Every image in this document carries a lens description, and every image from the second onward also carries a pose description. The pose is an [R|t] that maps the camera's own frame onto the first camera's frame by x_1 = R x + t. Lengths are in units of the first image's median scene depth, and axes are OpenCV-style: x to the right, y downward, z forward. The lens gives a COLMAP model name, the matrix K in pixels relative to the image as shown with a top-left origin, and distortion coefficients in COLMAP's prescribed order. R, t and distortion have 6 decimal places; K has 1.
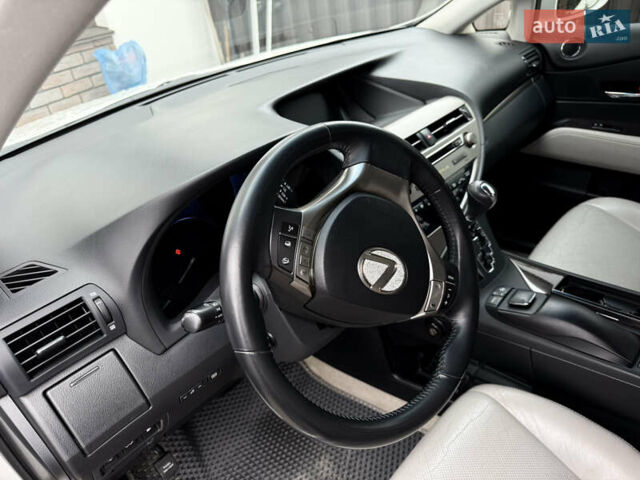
lens RADIAL K [[456.9, 0, 316.5], [0, 456.9, 239.6], [0, 0, 1]] dist [0.054577, -0.070120]
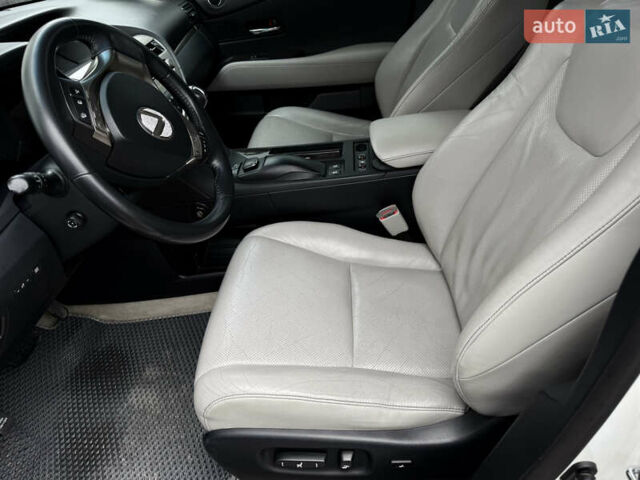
lens RADIAL K [[456.9, 0, 316.5], [0, 456.9, 239.6], [0, 0, 1]] dist [0.054577, -0.070120]
pose [[0.772402, -0.332977, 0.540852, -0.226217], [0.331358, 0.937744, 0.104105, 0.271637], [-0.541845, 0.098805, 0.834650, -0.239533]]
